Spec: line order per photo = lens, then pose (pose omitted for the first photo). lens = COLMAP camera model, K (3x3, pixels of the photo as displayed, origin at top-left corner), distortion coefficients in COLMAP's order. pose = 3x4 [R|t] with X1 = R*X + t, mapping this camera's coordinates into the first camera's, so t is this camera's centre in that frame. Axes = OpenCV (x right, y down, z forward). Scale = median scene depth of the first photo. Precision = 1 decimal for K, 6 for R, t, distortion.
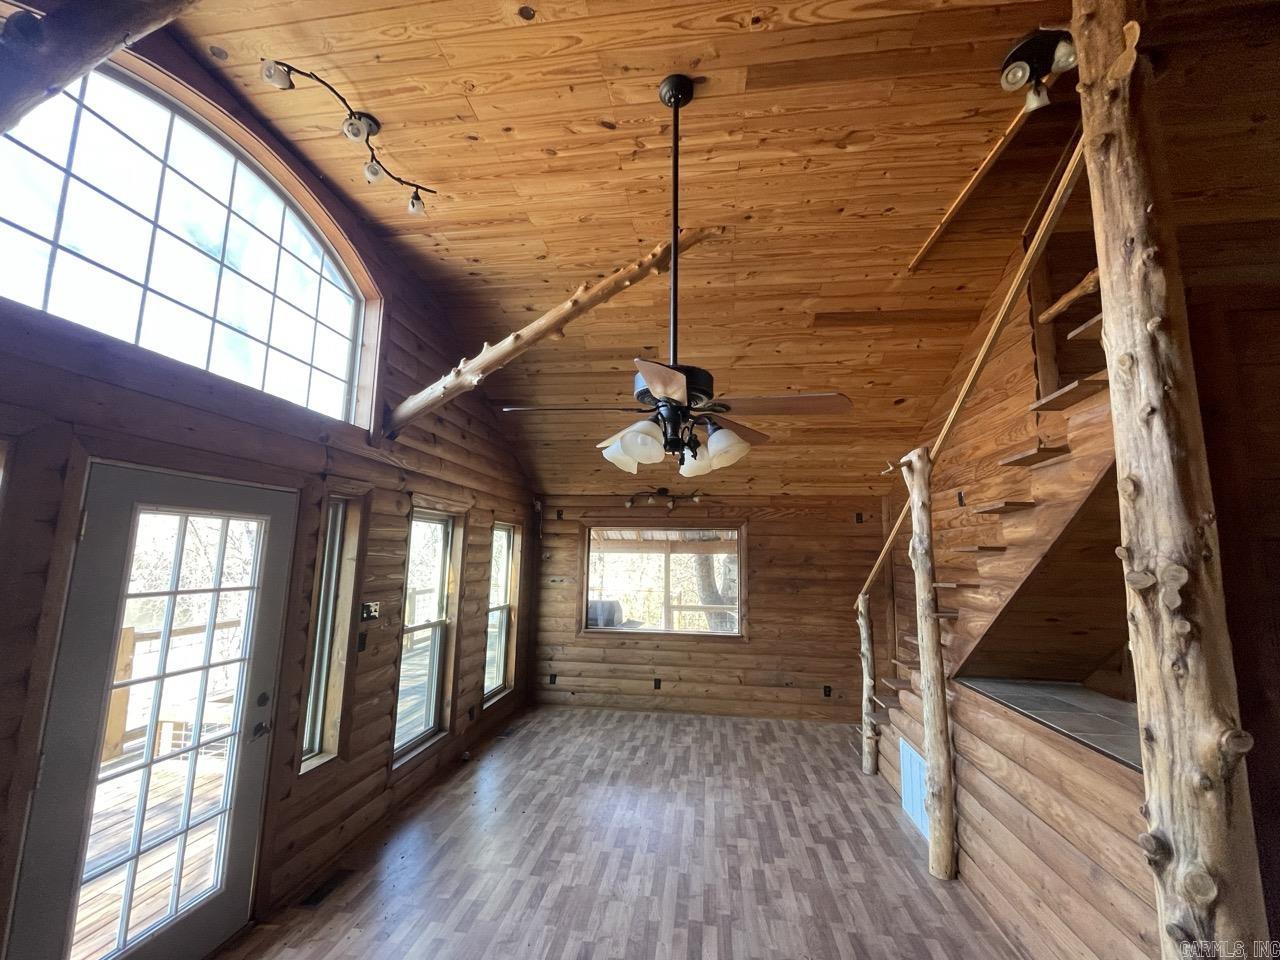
lens RADIAL K [[516.6, 0, 640.4], [0, 516.6, 482.3], [0, 0, 1]] dist [-0.001281, -0.000478]
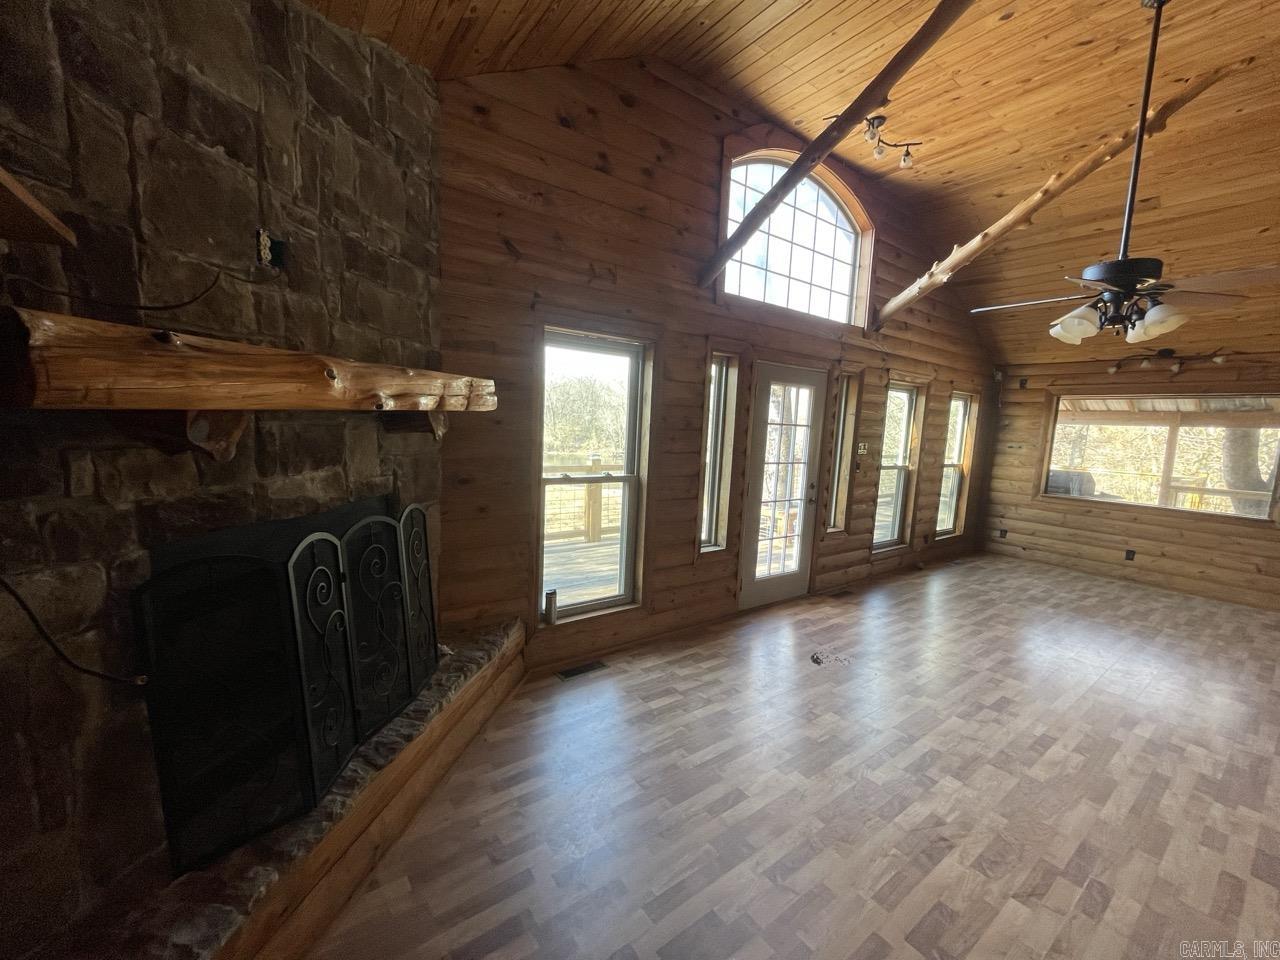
lens RADIAL K [[516.6, 0, 640.4], [0, 516.6, 482.3], [0, 0, 1]] dist [-0.001281, -0.000478]
pose [[0.695854, 0.098021, -0.711463, 0.111164], [0.067769, 0.977260, 0.200923, -0.007180], [0.714979, -0.188029, 0.673387, -0.476351]]
